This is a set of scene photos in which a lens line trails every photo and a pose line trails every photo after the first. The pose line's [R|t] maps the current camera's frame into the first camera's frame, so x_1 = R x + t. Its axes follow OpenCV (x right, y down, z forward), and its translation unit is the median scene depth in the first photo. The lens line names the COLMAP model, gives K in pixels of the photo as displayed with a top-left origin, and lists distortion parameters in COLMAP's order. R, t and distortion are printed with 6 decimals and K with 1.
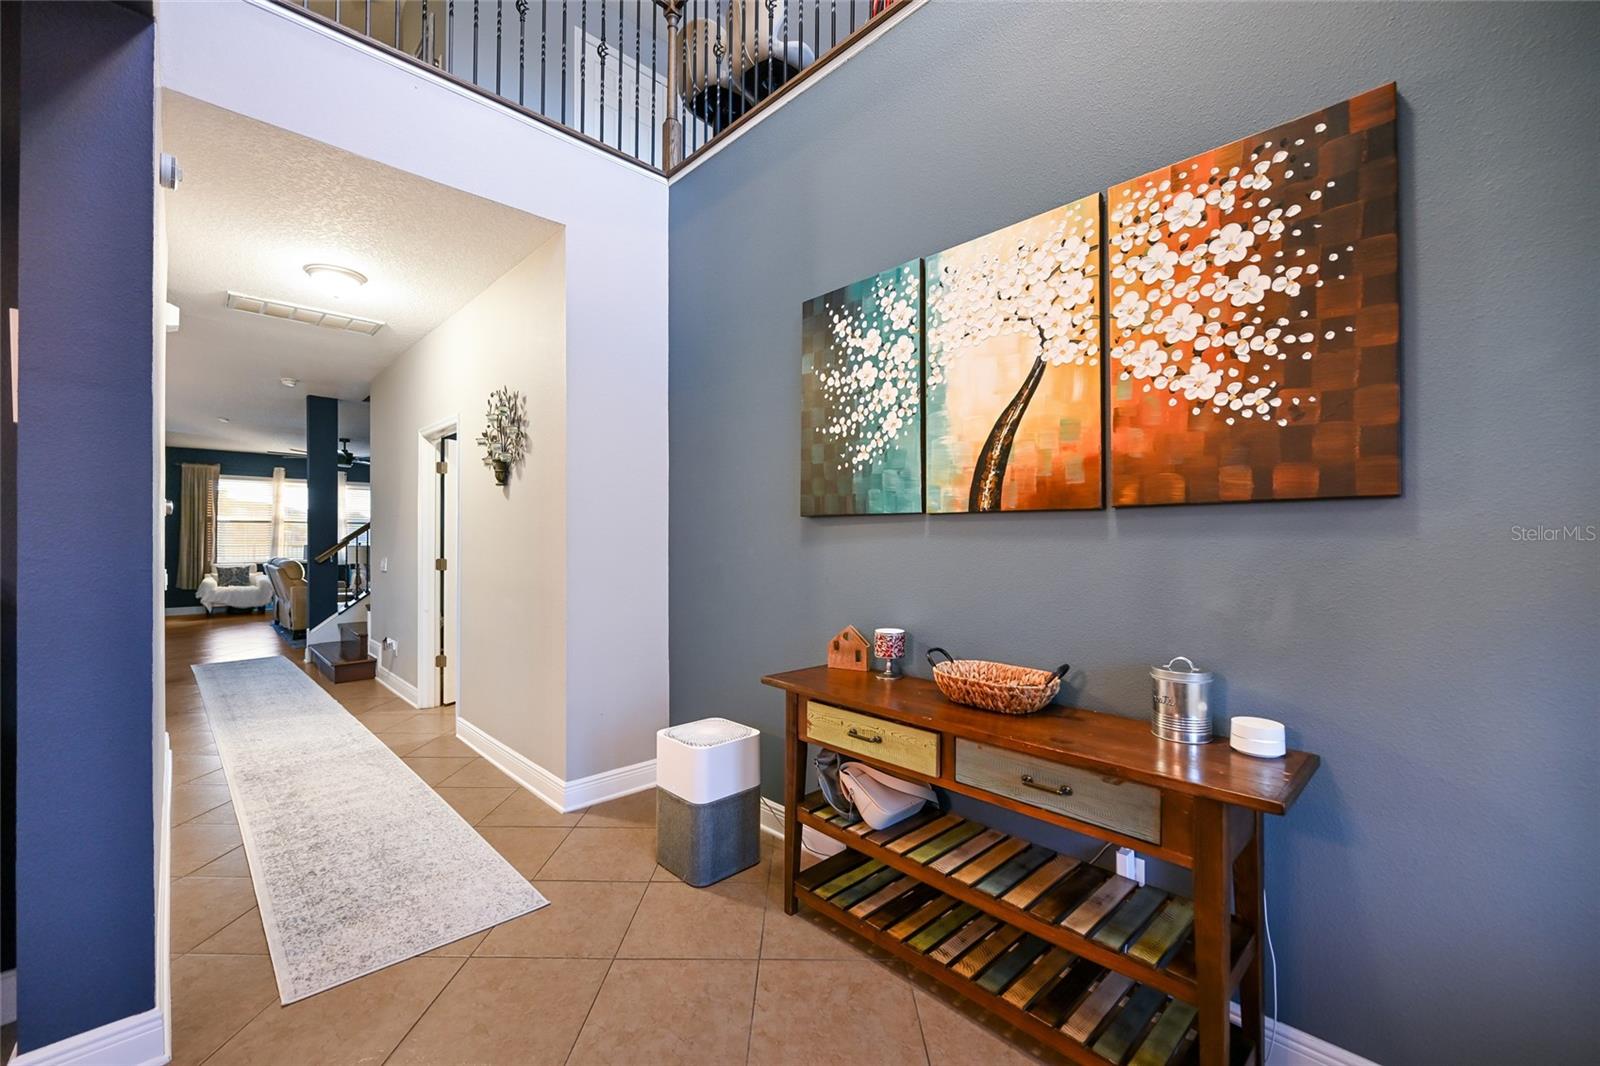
lens RADIAL K [[654.2, 0, 792.6], [0, 654.2, 533.6], [0, 0, 1]] dist [0.000083, 0.001629]
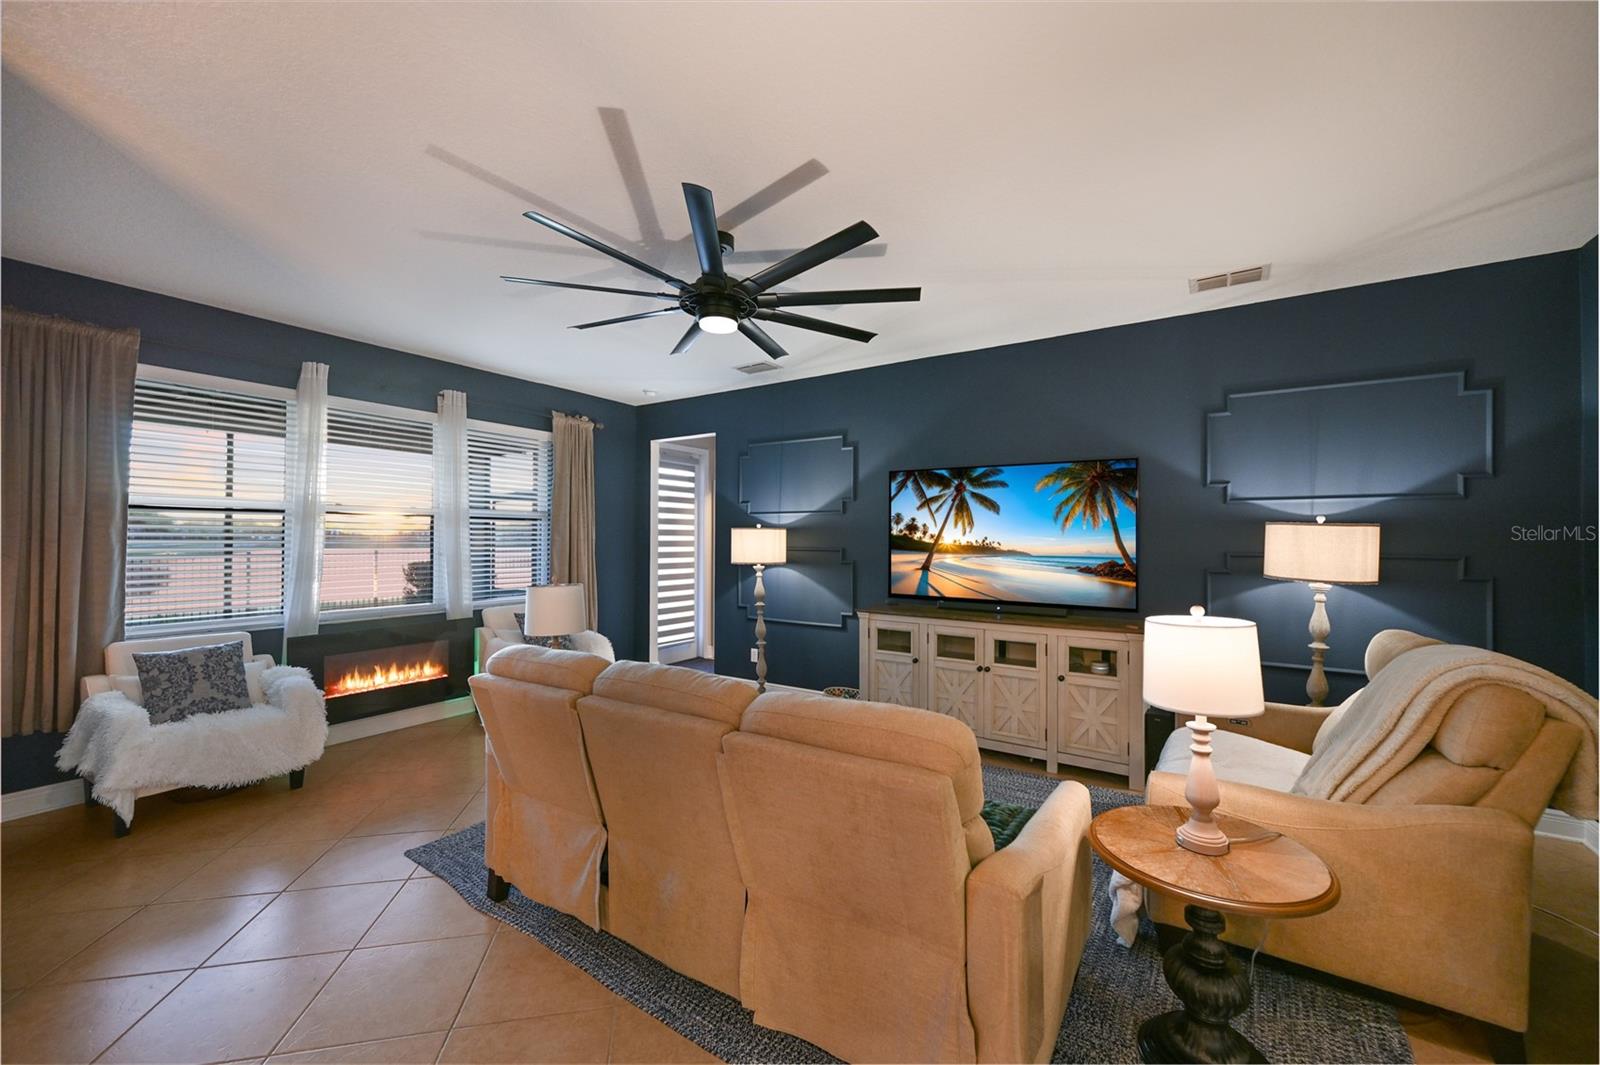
lens RADIAL K [[624.4, 0, 795.4], [0, 624.4, 535.5], [0, 0, 1]] dist [-0.000110, 0.000466]
pose [[0.975986, 0.003425, 0.217806, -0.639257], [-0.001120, 0.999942, -0.010702, -0.002247], [-0.217830, 0.010201, 0.975933, 0.643335]]
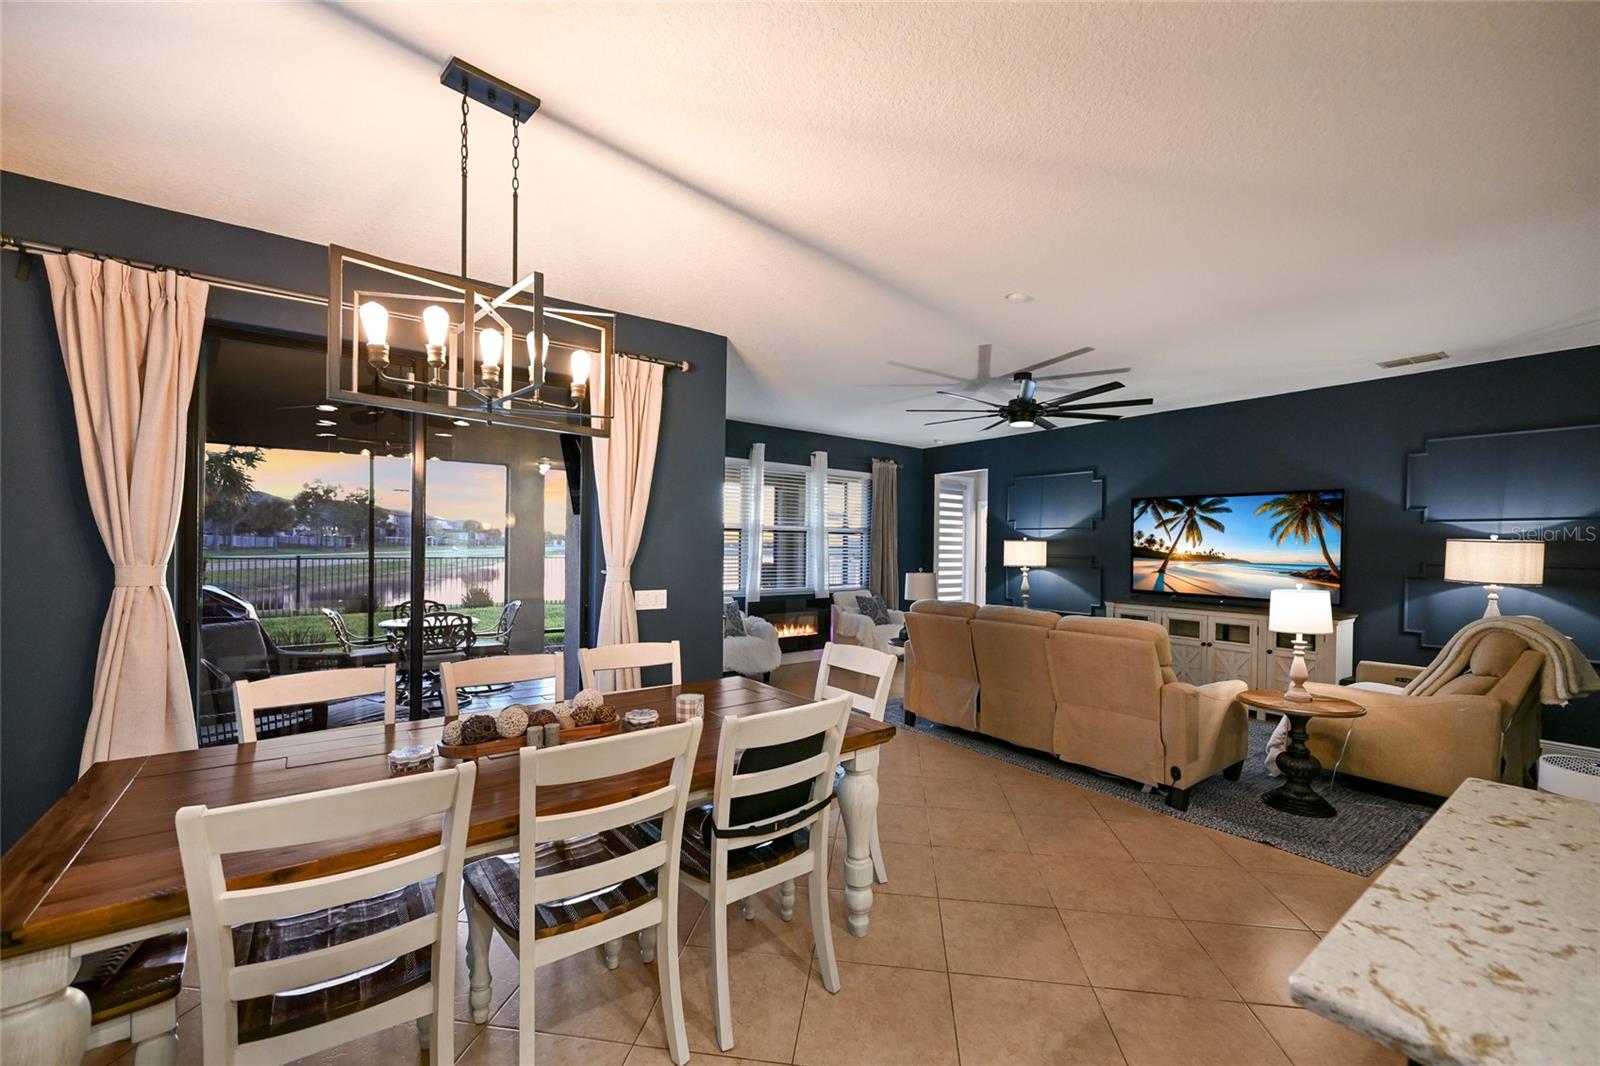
lens RADIAL K [[654.2, 0, 785.4], [0, 654.2, 553.2], [0, 0, 1]] dist [0.000083, 0.001629]
pose [[0.992207, 0.012706, -0.123952, -0.725985], [-0.012293, 0.999916, 0.004095, 0.000241], [0.123993, -0.002539, 0.992280, 0.407730]]
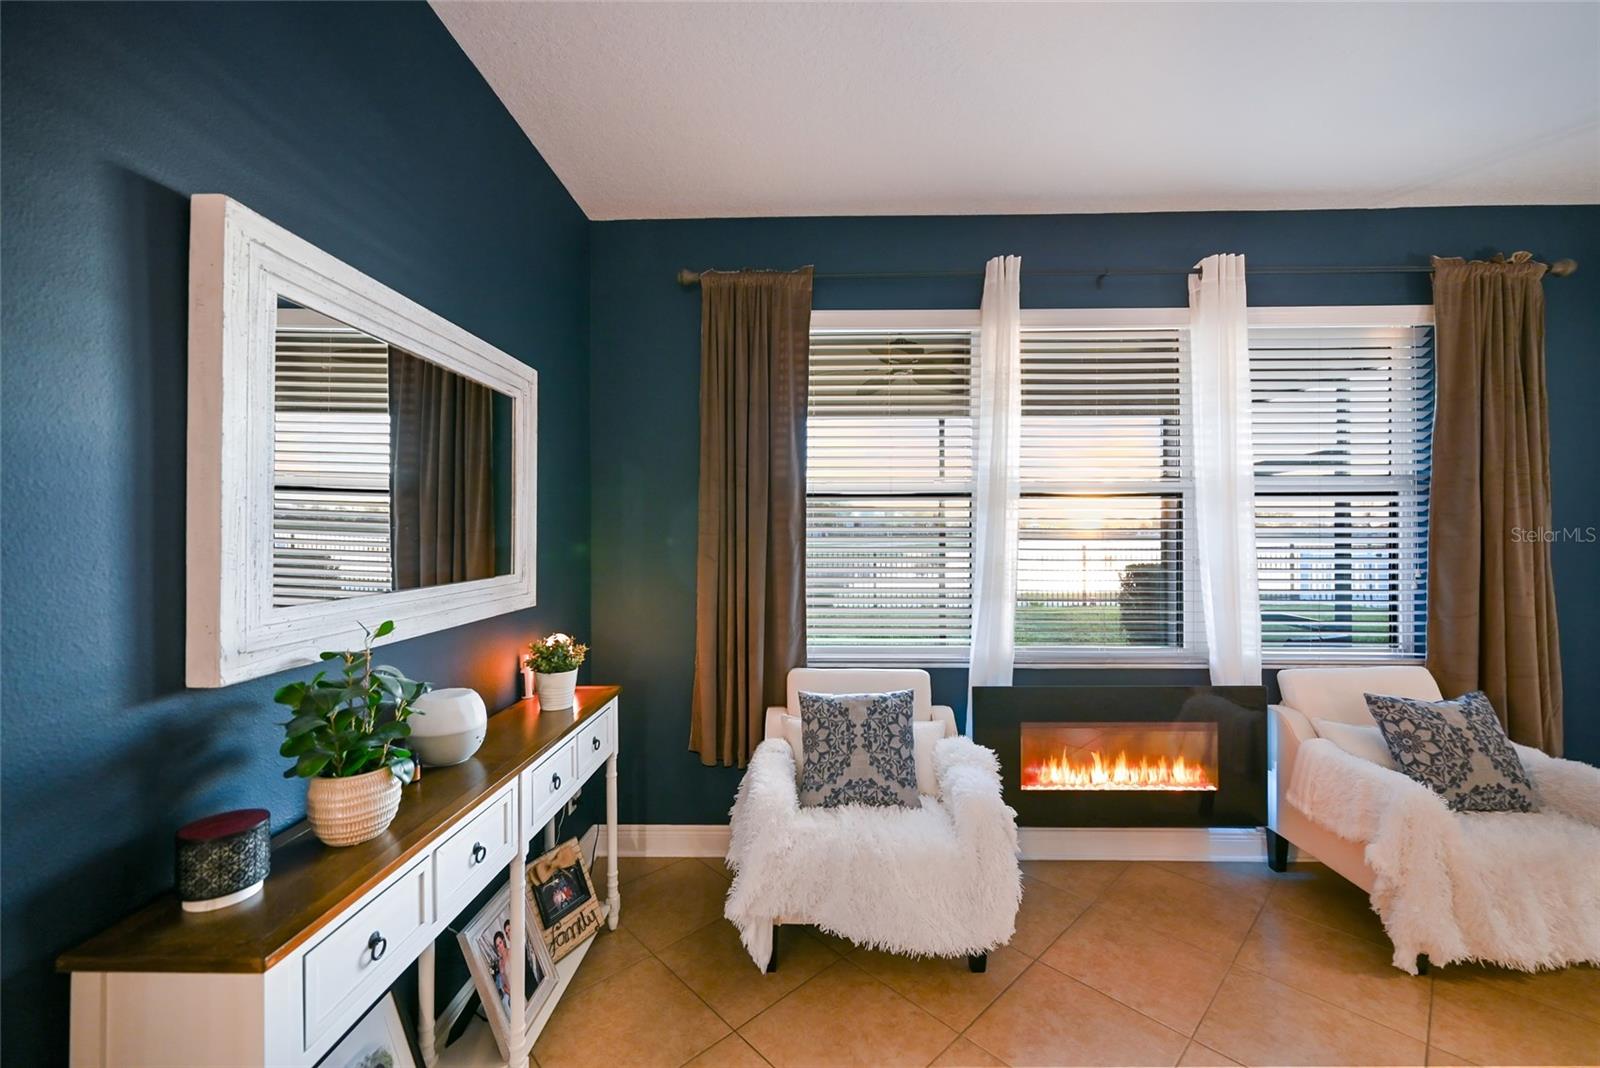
lens RADIAL K [[654.2, 0, 800.9], [0, 654.2, 530.5], [0, 0, 1]] dist [0.000083, 0.001629]
pose [[0.715725, -0.004196, -0.698370, -0.719830], [0.001168, 0.999988, -0.004812, -0.004600], [0.698381, 0.002628, 0.715721, 0.837063]]
